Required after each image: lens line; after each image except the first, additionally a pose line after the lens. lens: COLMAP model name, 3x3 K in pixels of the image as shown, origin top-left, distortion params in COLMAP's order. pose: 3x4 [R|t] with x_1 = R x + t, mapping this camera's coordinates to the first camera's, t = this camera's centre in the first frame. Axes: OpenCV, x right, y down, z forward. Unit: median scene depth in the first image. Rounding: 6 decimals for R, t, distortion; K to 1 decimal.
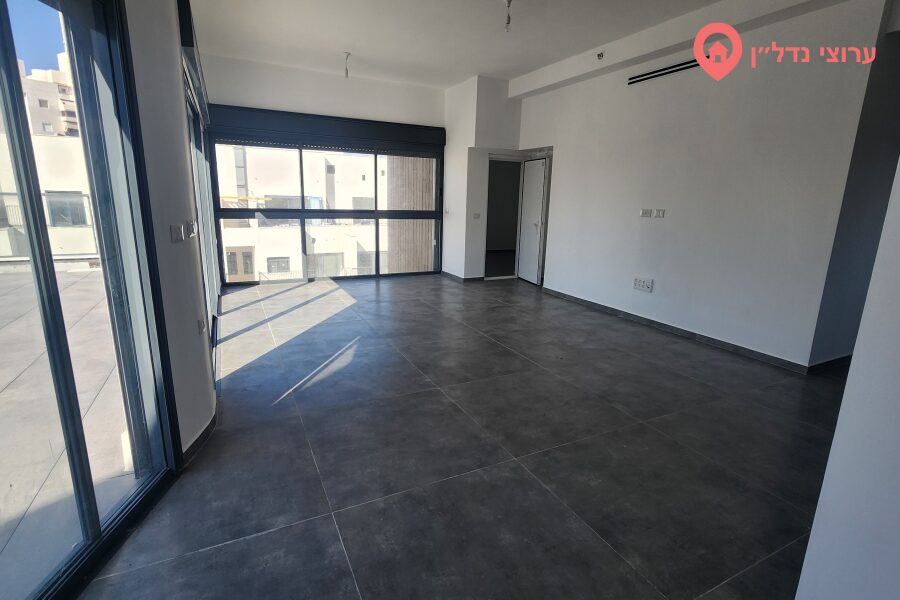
lens RADIAL K [[437.0, 0, 445.7], [0, 437.0, 288.4], [0, 0, 1]] dist [0.001065, 0.001324]
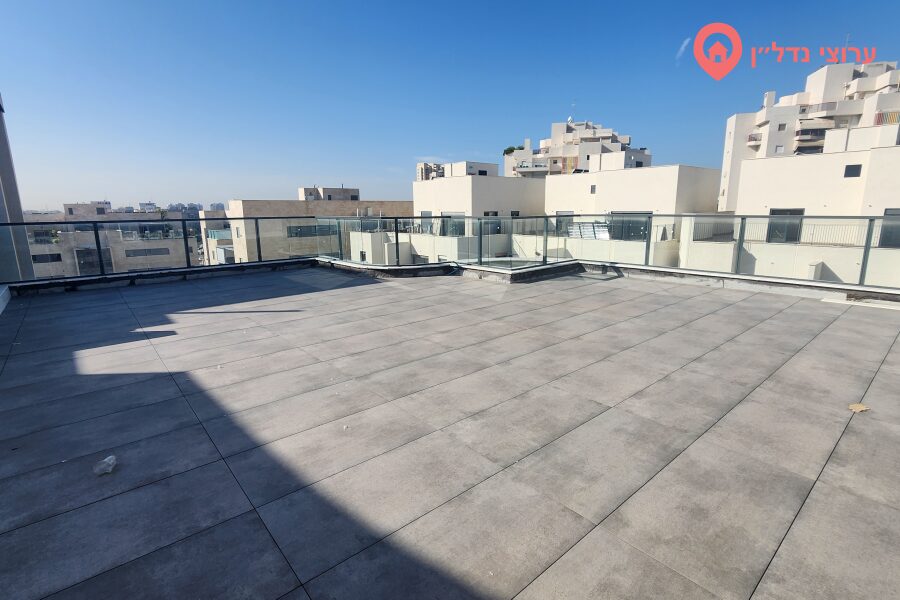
lens RADIAL K [[437.0, 0, 445.7], [0, 437.0, 288.4], [0, 0, 1]] dist [0.001065, 0.001324]
pose [[0.234227, 0.156150, -0.959560, -0.195667], [-0.189369, 0.975439, 0.112509, -0.019705], [0.953560, 0.155358, 0.258044, 0.012820]]
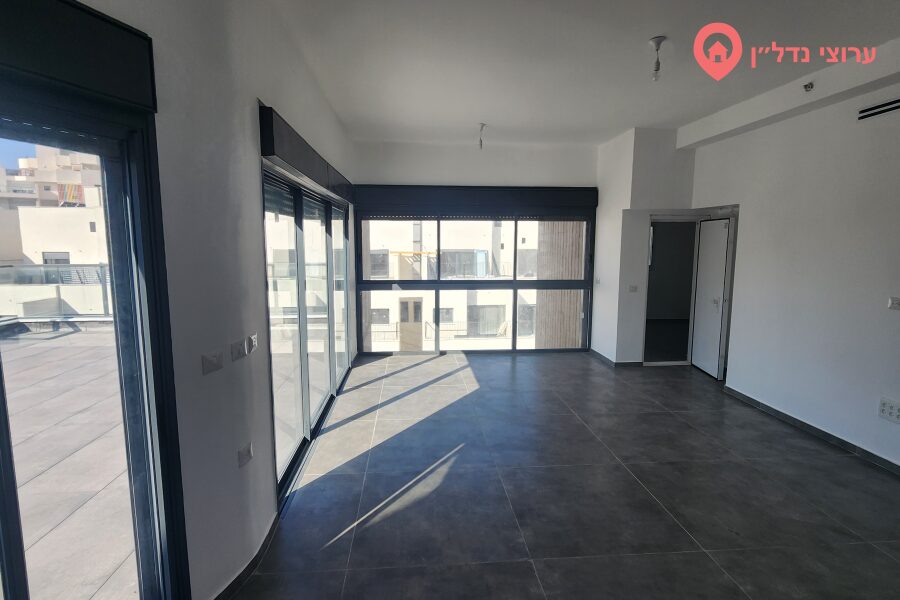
lens RADIAL K [[437.0, 0, 445.7], [0, 437.0, 288.4], [0, 0, 1]] dist [0.001065, 0.001324]
pose [[0.926556, 0.019237, -0.375666, 0.056424], [-0.058845, 0.993808, -0.094247, -0.071527], [0.371527, 0.109431, 0.921951, 0.105597]]
